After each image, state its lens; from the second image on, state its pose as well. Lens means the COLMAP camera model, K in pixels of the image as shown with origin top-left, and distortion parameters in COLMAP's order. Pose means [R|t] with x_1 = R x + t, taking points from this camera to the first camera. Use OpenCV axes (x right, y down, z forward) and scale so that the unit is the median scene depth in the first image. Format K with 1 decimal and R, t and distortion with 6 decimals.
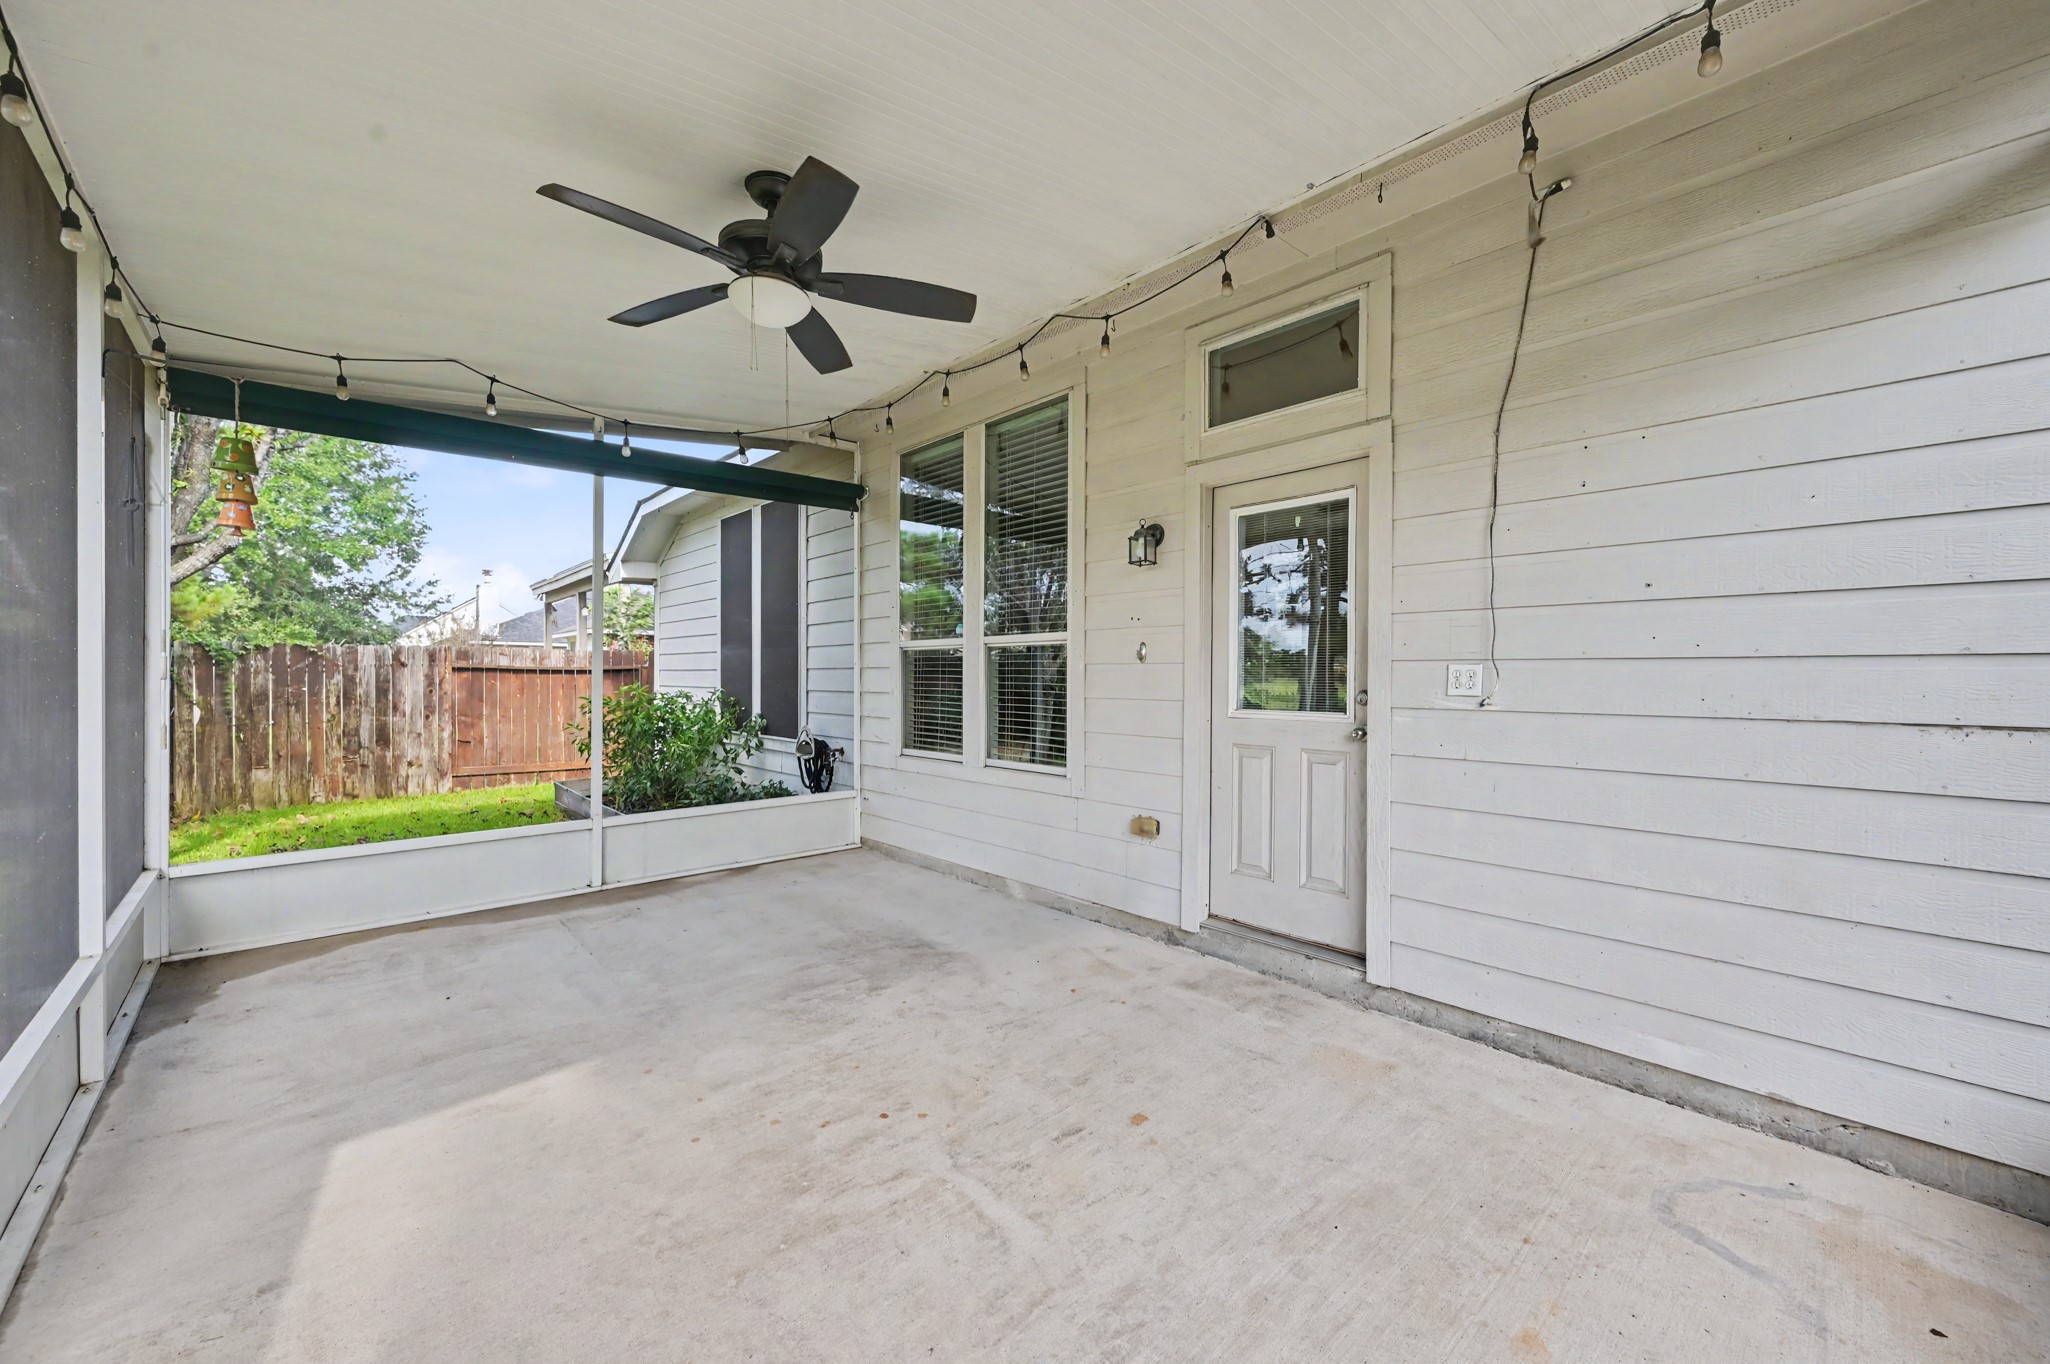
lens RADIAL K [[801.2, 0, 1025.0], [0, 801.2, 682.0], [0, 0, 1]] dist [0.001114, 0.000039]
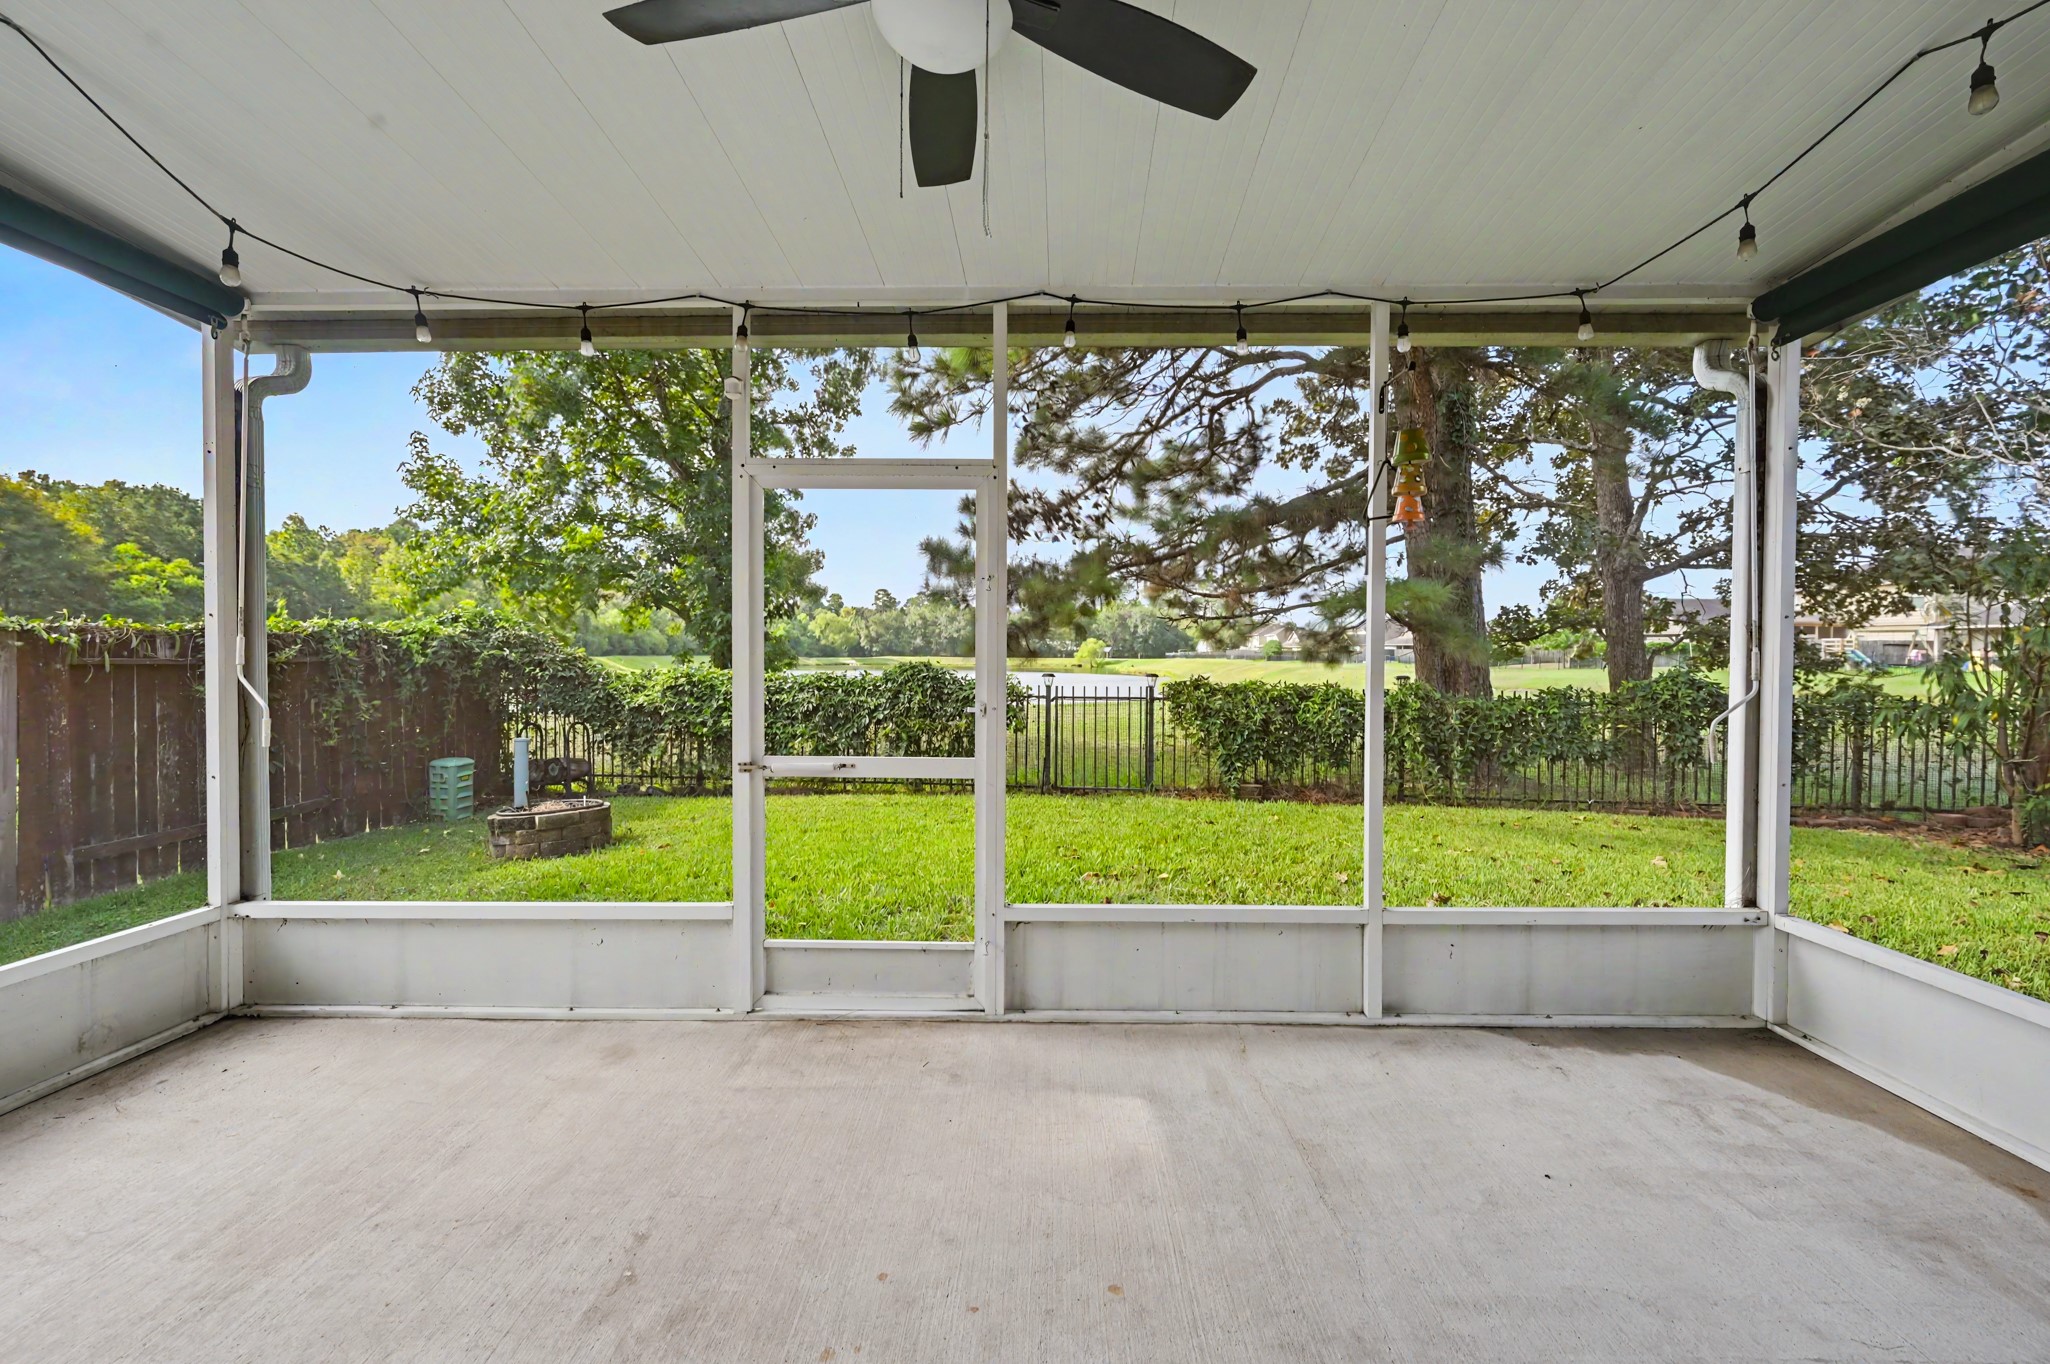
lens RADIAL K [[833.0, 0, 1029.0], [0, 833.0, 673.7], [0, 0, 1]] dist [-0.000503, -0.000090]
pose [[-0.690362, 0.006191, -0.723438, 0.042365], [-0.013420, 0.999682, 0.021362, -0.014725], [0.723340, 0.024456, -0.690059, 1.110606]]
